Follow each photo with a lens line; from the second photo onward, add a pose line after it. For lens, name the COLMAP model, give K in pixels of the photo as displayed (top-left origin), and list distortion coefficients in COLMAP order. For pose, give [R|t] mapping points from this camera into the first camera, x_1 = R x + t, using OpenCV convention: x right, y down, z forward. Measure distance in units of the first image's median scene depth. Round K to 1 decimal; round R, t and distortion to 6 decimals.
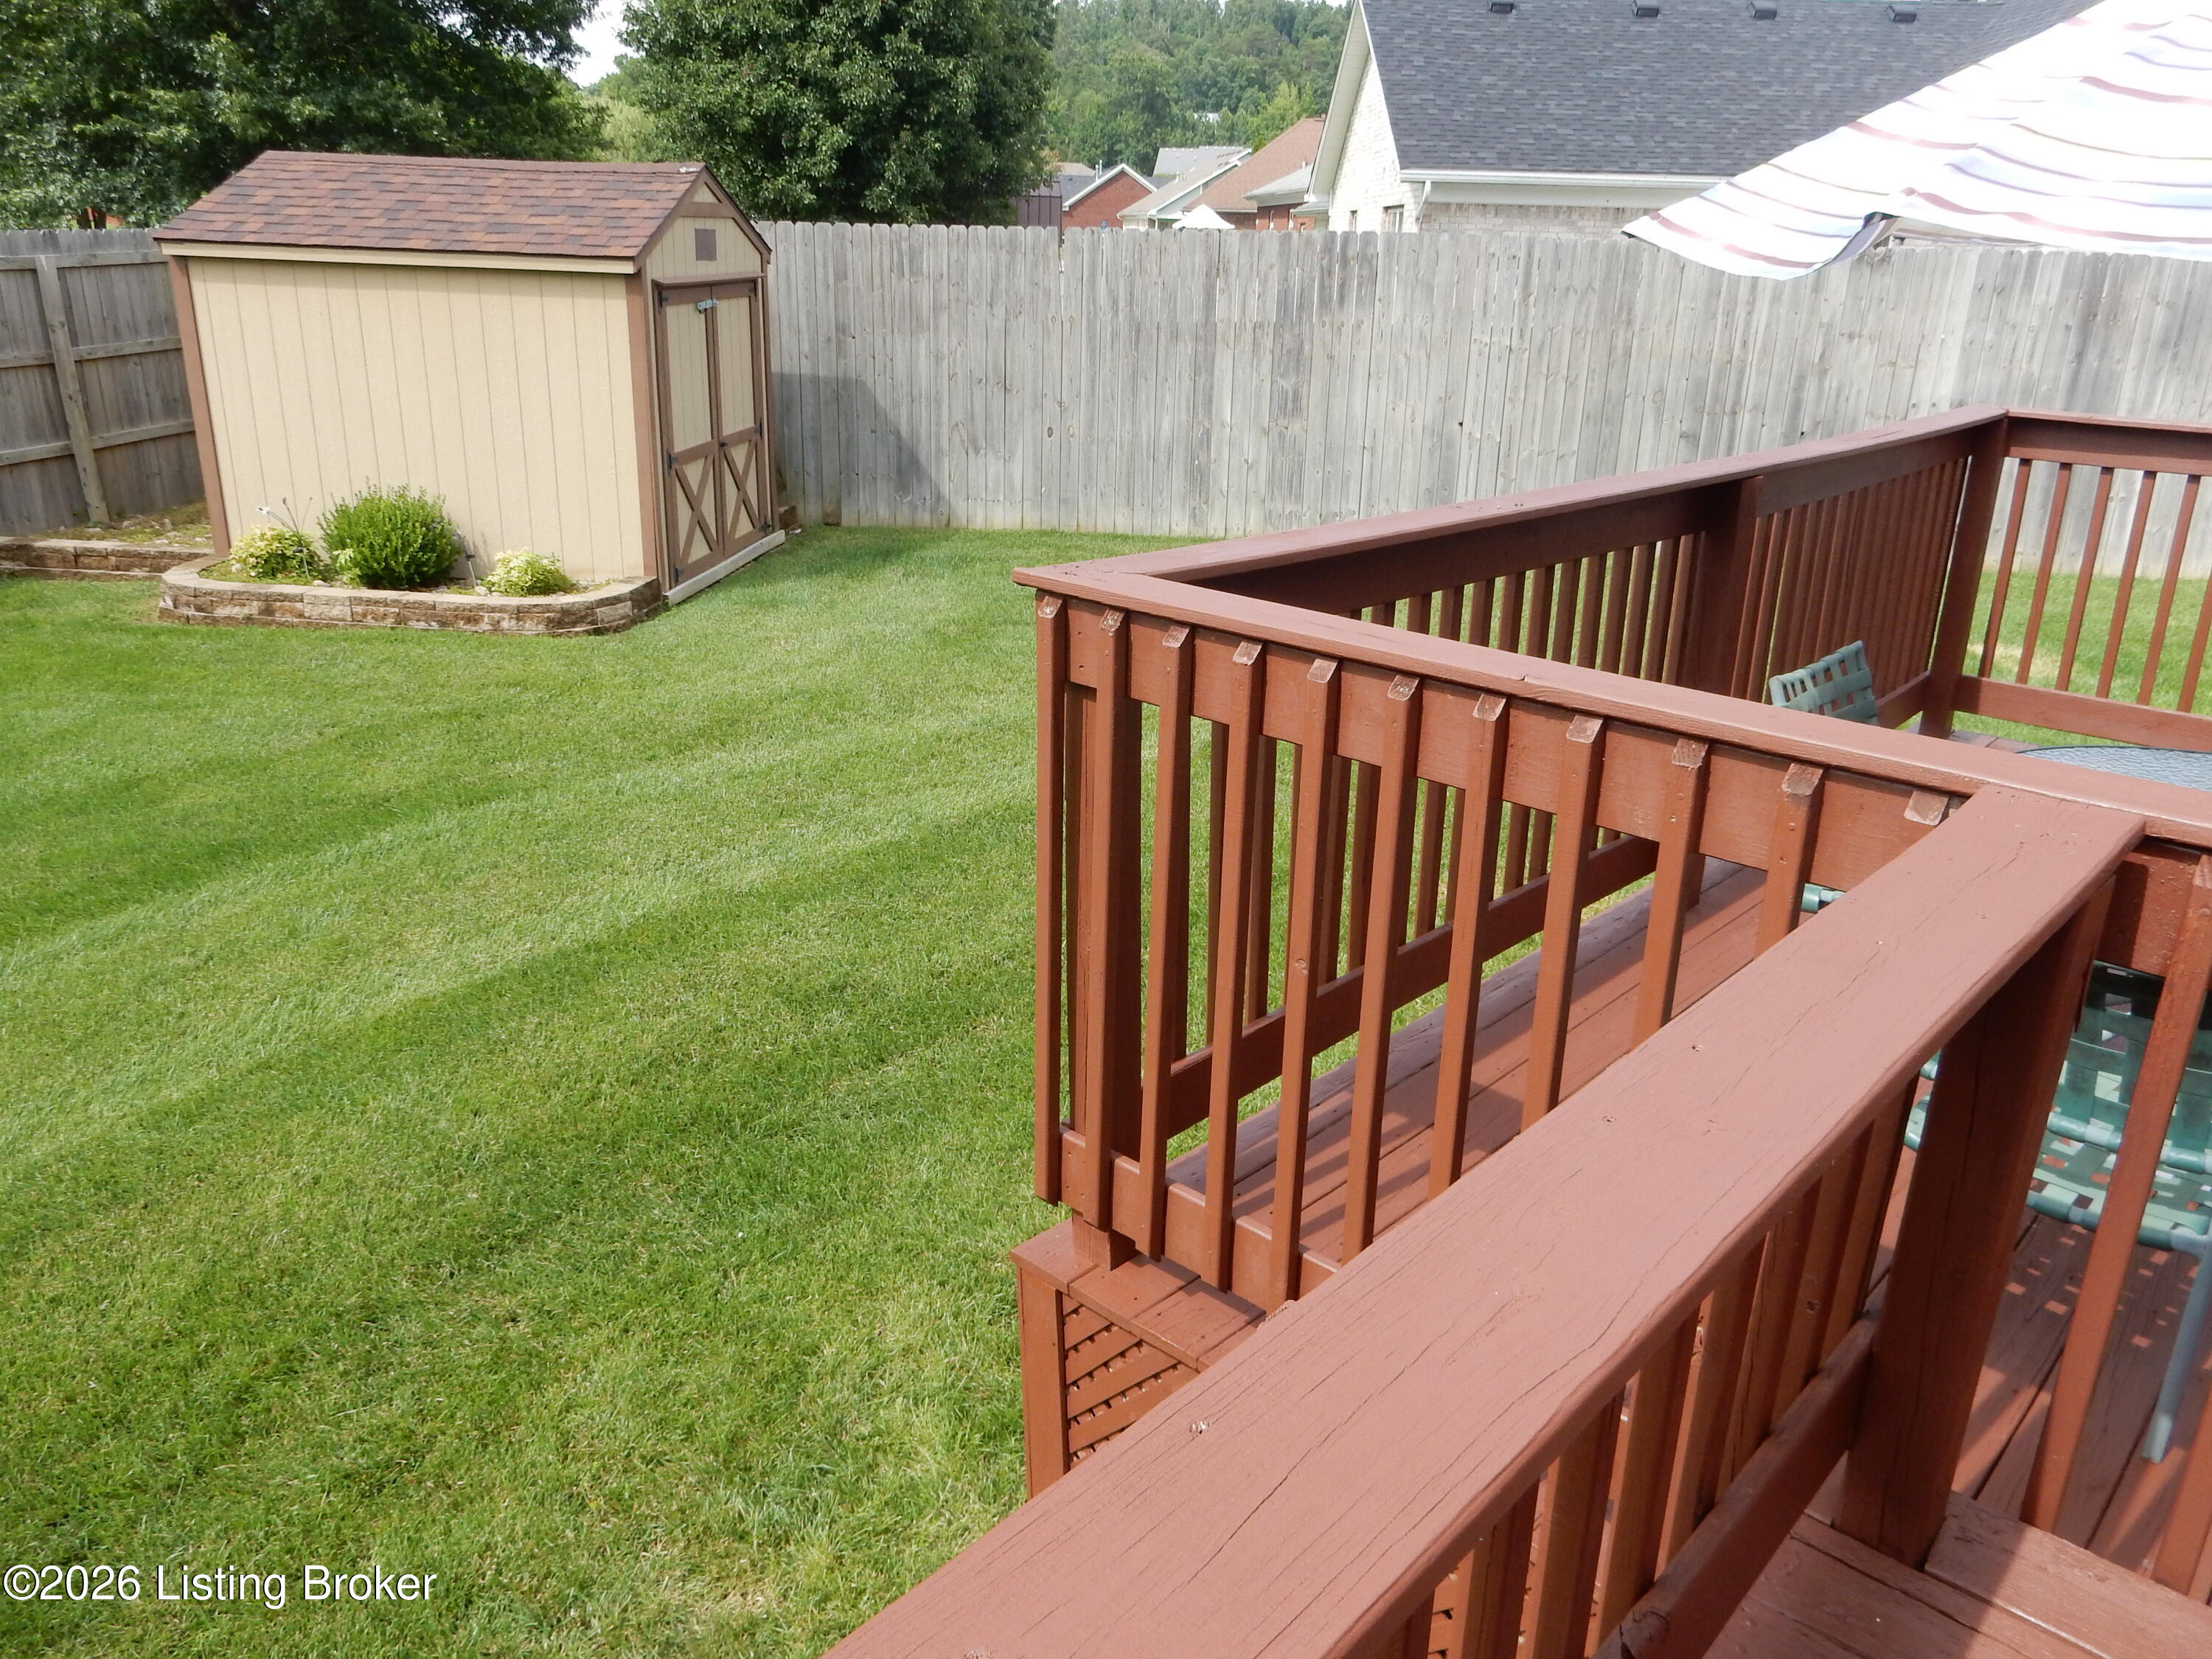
lens RADIAL K [[1643.8, 0, 1105.2], [0, 1643.8, 839.0], [0, 0, 1]] dist [0.007435, -0.004928]
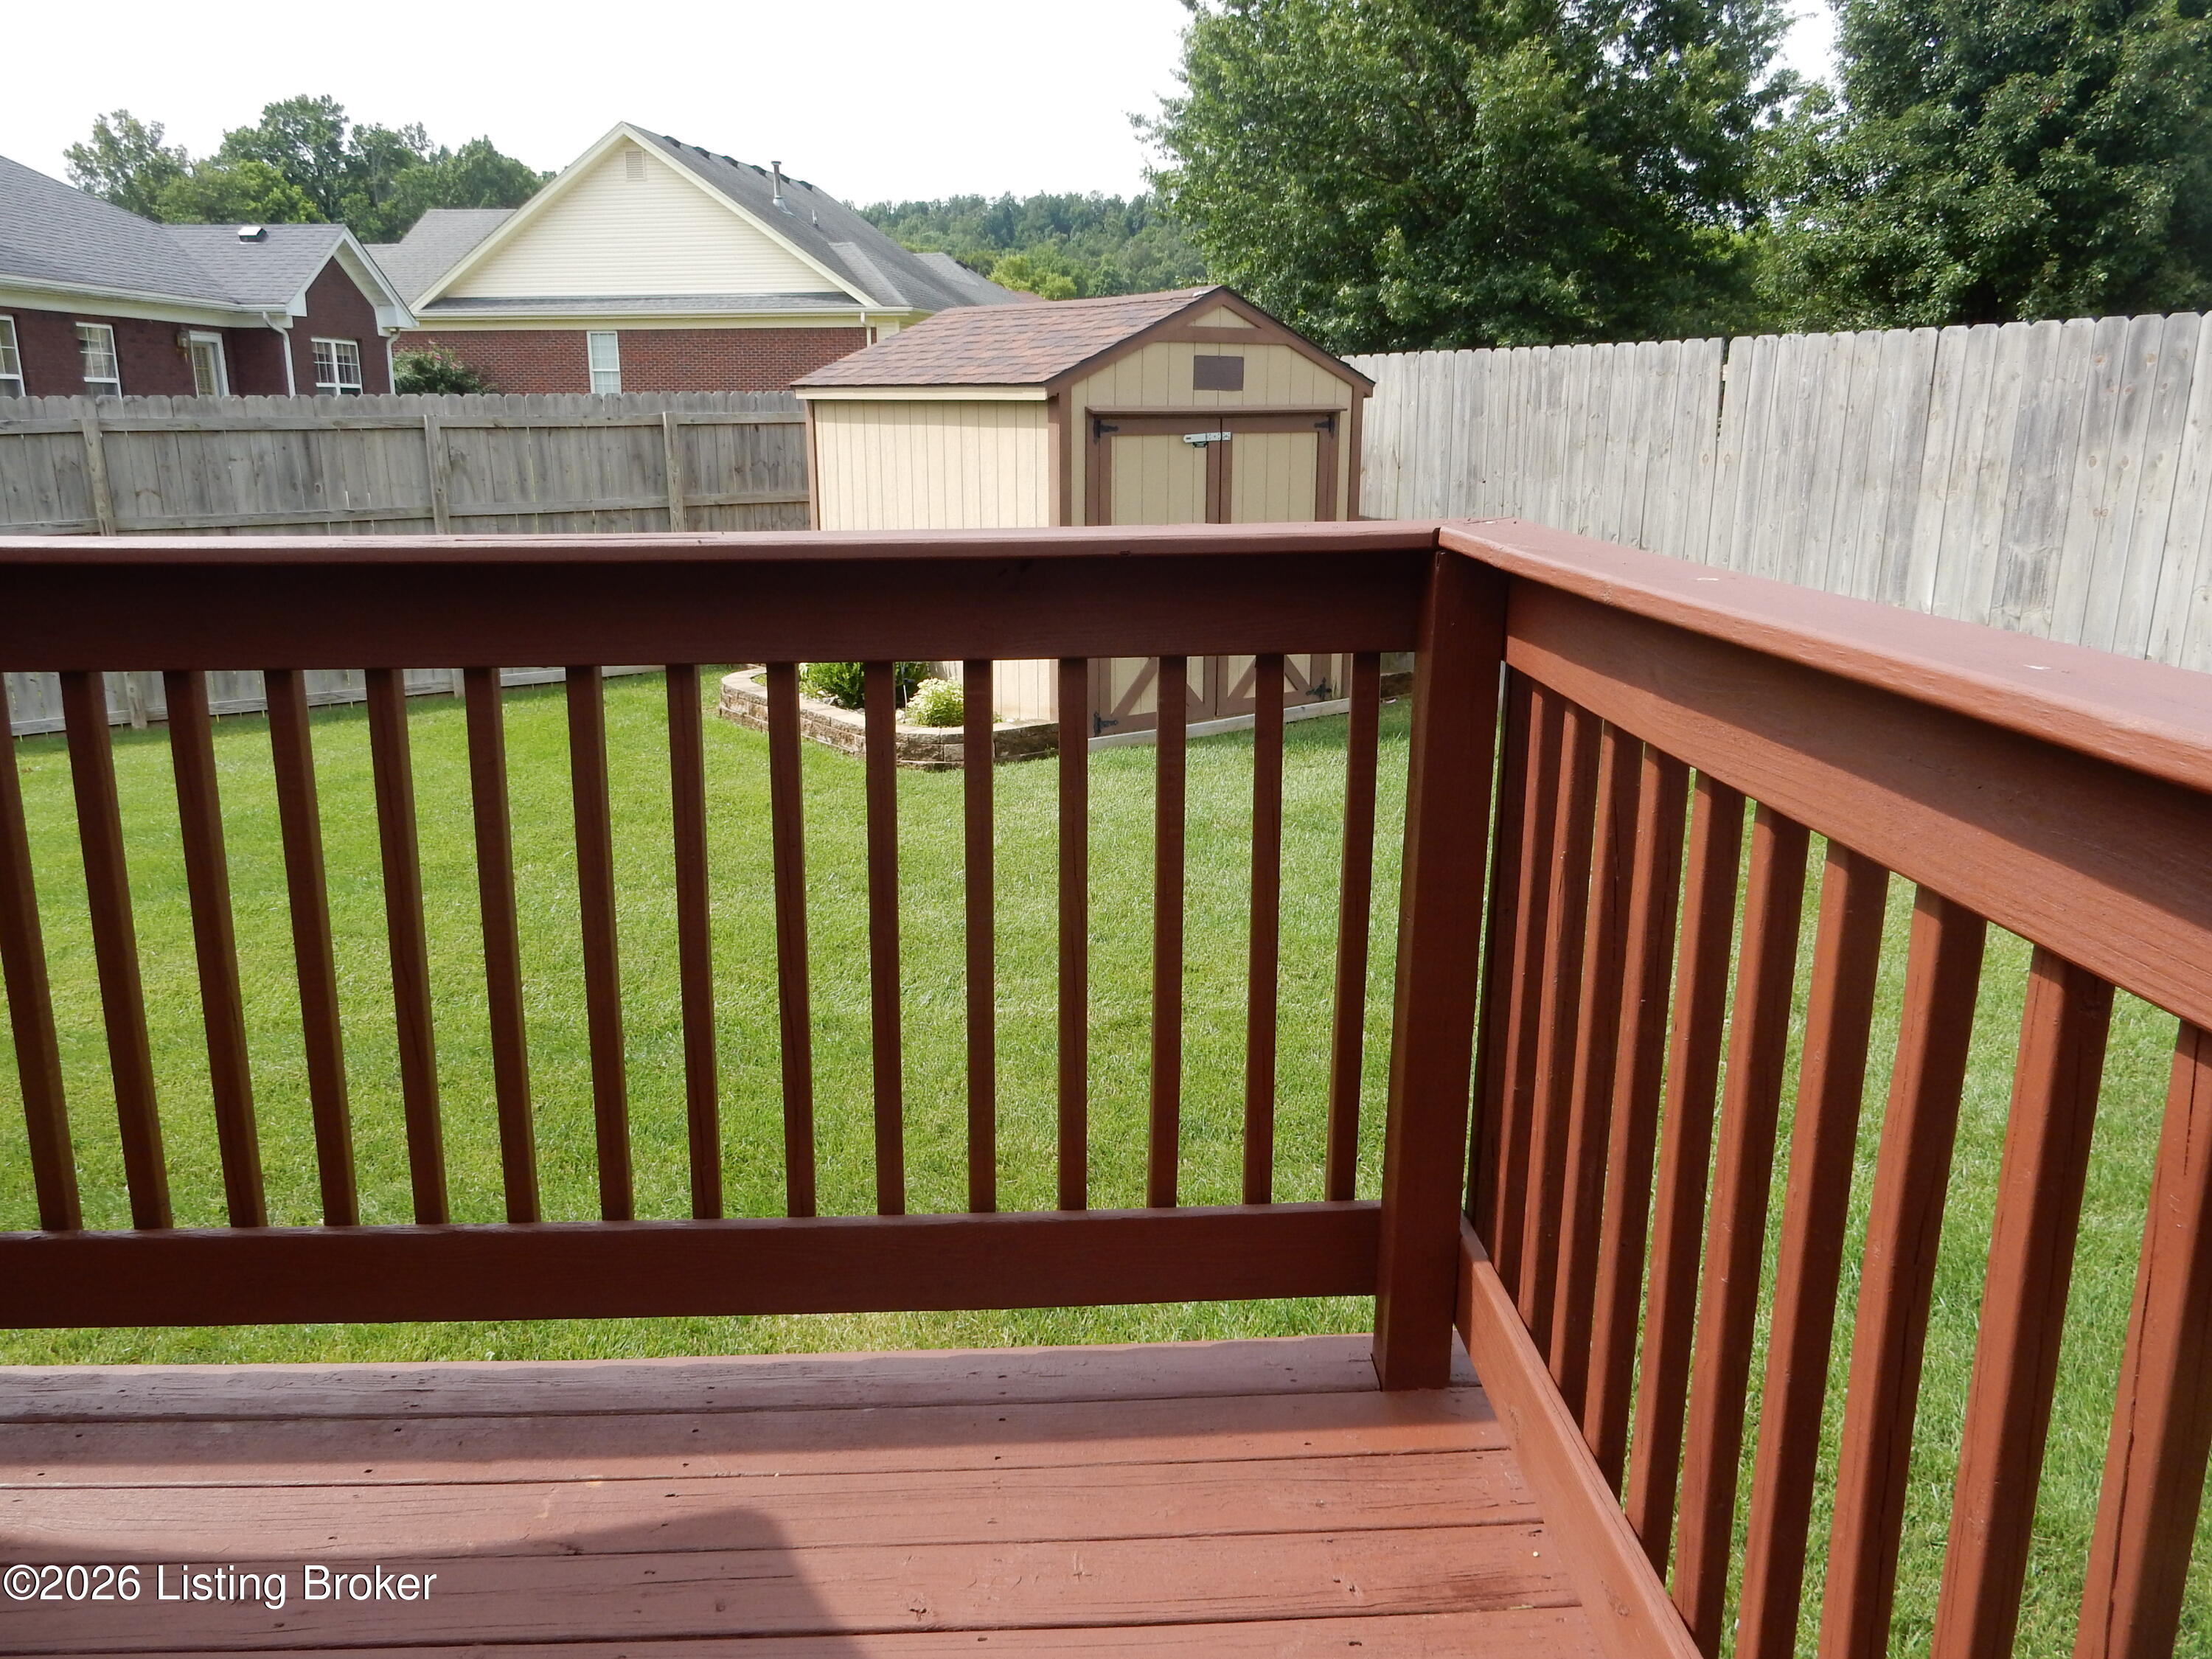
lens RADIAL K [[1643.8, 0, 1105.2], [0, 1643.8, 839.0], [0, 0, 1]] dist [0.007435, -0.004928]
pose [[0.695031, 0.155425, -0.701979, 0.332947], [-0.229641, 0.973203, -0.011892, -0.075069], [0.681320, 0.169469, 0.712098, 0.307861]]
